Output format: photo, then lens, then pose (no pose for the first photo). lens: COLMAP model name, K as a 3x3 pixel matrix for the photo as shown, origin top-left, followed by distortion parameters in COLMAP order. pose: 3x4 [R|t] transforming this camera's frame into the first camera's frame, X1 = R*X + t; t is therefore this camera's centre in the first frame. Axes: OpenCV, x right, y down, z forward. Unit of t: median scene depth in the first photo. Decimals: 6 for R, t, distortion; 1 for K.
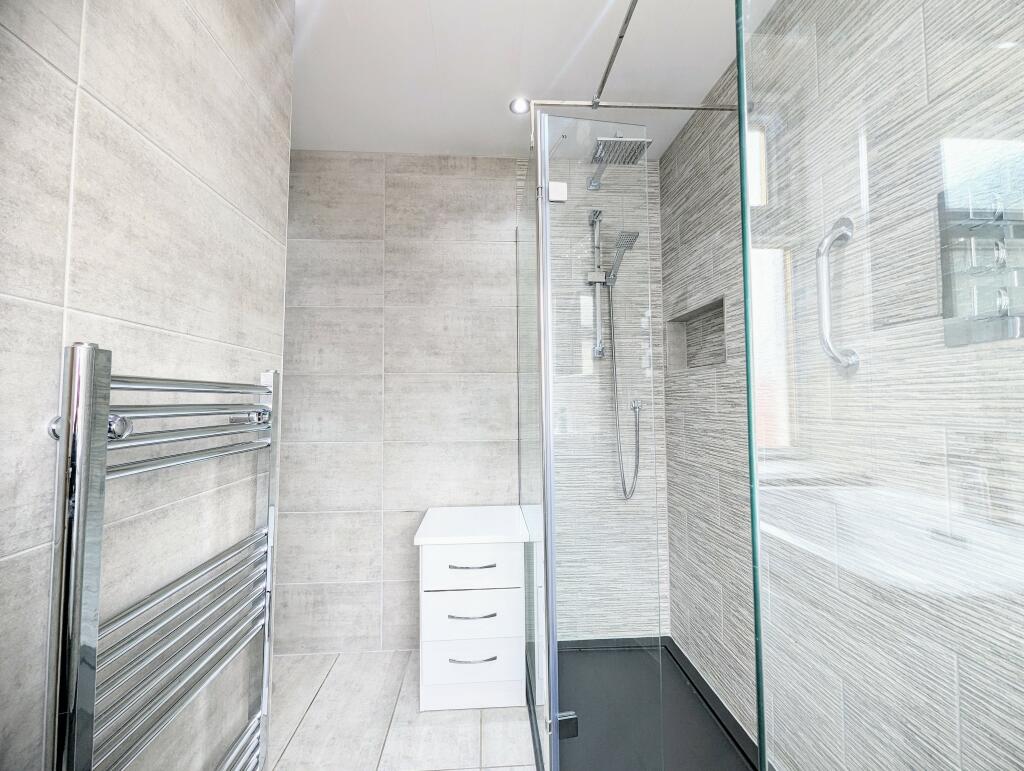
lens RADIAL K [[423.5, 0, 509.1], [0, 423.5, 381.7], [0, 0, 1]] dist [0.001411, -0.000997]
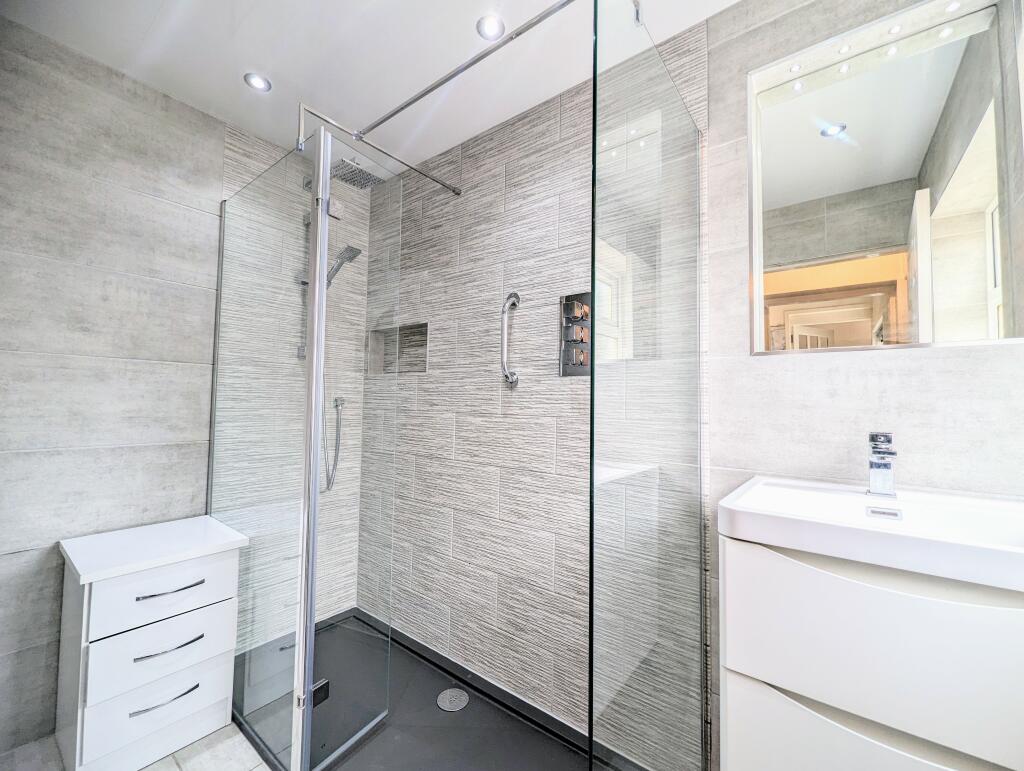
lens RADIAL K [[423.5, 0, 509.1], [0, 423.5, 381.7], [0, 0, 1]] dist [0.001411, -0.000997]
pose [[0.661115, 0.053544, 0.748372, -0.233781], [-0.056304, 0.998178, -0.021678, -0.001342], [-0.748169, -0.027805, 0.662925, -0.046959]]
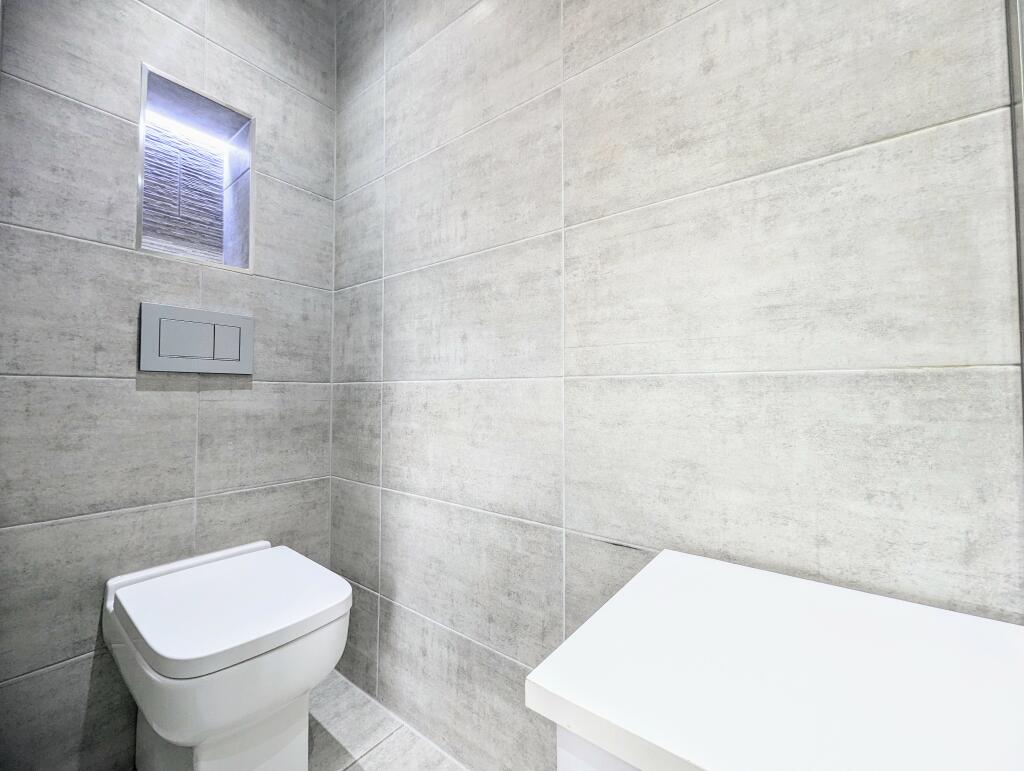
lens RADIAL K [[423.5, 0, 509.1], [0, 423.5, 381.7], [0, 0, 1]] dist [0.001411, -0.000997]
pose [[0.752623, -0.010343, -0.658370, -0.042309], [0.025333, 0.999591, 0.013256, 0.136921], [0.657964, -0.026655, 0.752578, 0.614780]]
